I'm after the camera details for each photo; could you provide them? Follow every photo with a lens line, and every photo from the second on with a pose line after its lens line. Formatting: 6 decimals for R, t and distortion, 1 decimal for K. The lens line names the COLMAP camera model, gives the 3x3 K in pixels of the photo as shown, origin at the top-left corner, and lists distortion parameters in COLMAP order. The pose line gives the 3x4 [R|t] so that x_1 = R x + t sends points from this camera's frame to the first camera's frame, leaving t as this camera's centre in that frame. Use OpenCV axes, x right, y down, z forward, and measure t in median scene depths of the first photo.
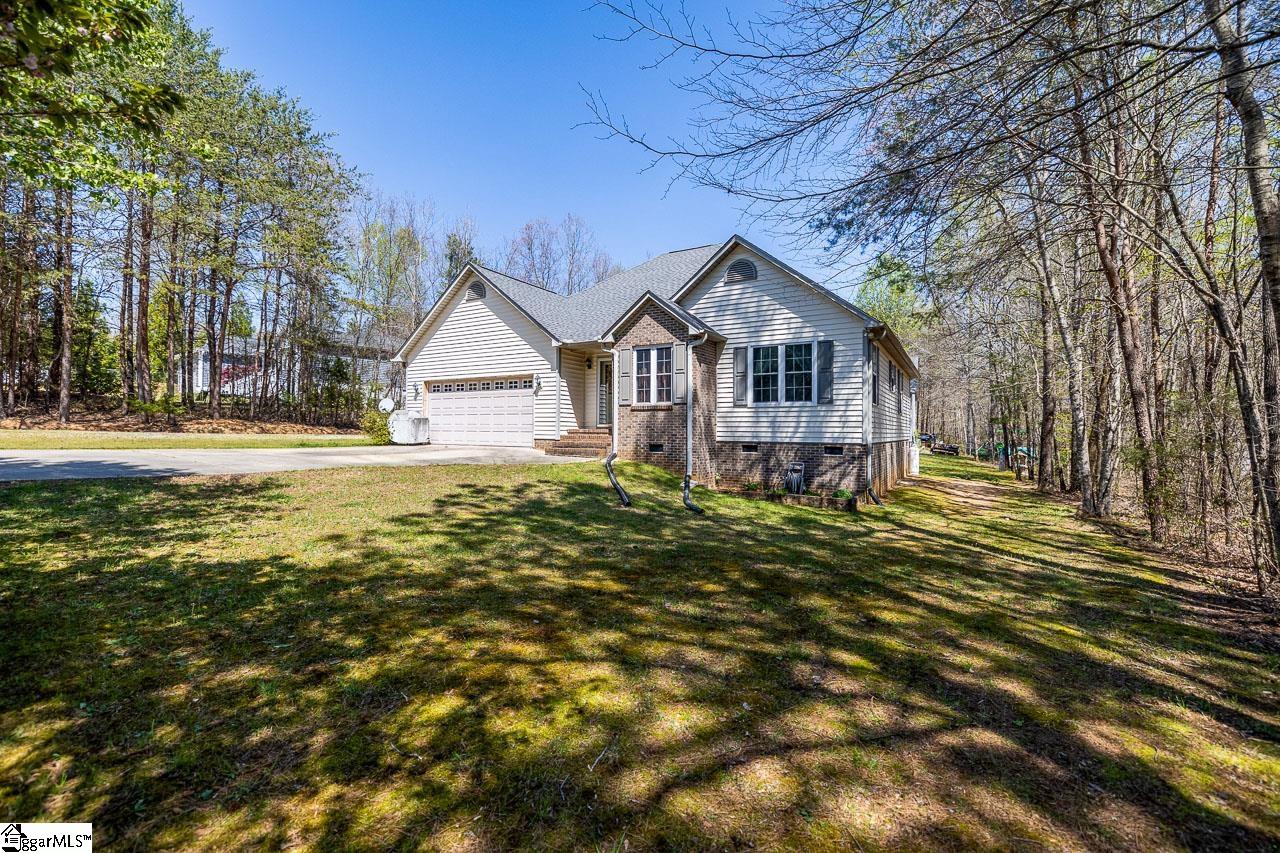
lens RADIAL K [[553.9, 0, 651.8], [0, 553.9, 416.0], [0, 0, 1]] dist [-0.001606, -0.001173]
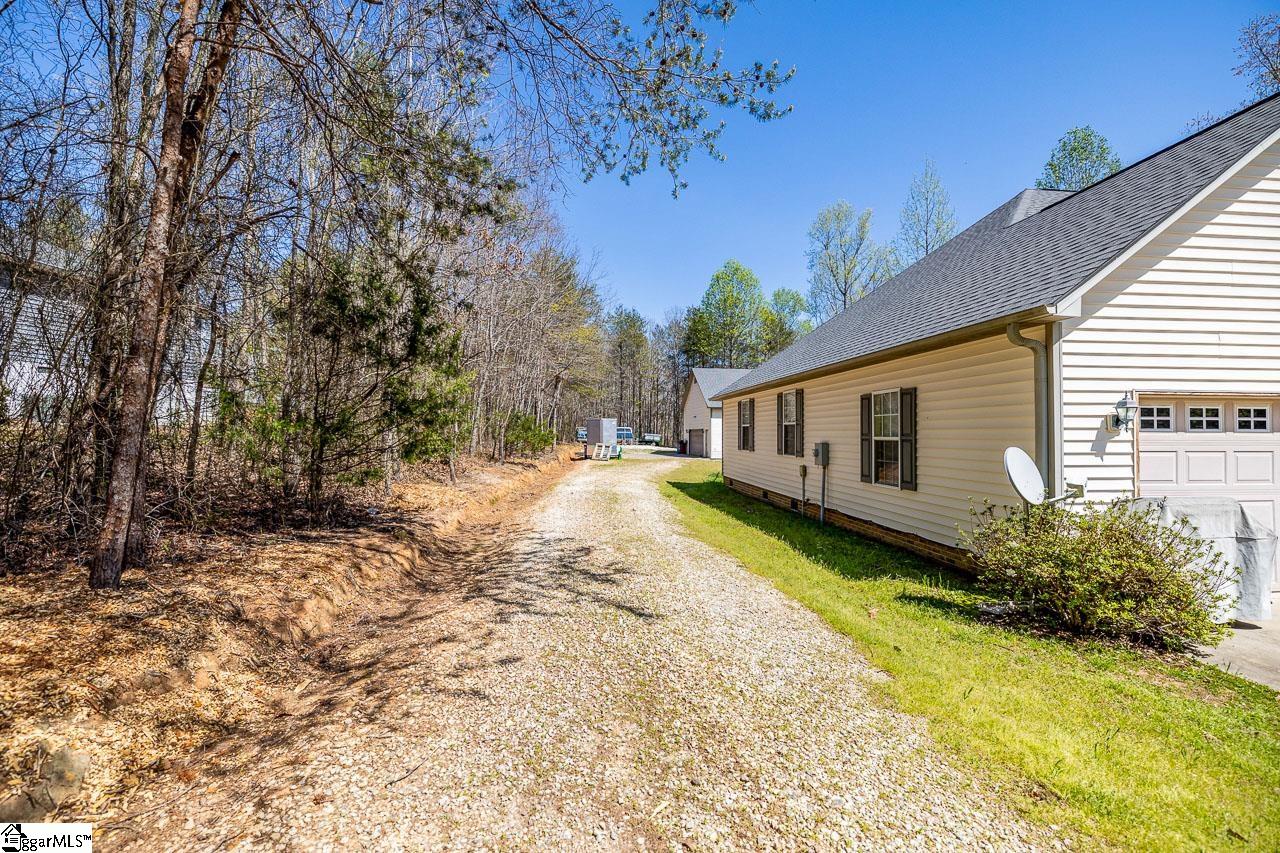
lens RADIAL K [[553.9, 0, 639.9], [0, 553.9, 427.3], [0, 0, 1]] dist [-0.001606, -0.001173]
pose [[0.810185, 0.012718, 0.586036, -1.068334], [-0.014864, 0.999889, -0.001150, -0.052252], [-0.585985, -0.007779, 0.810284, 1.203885]]
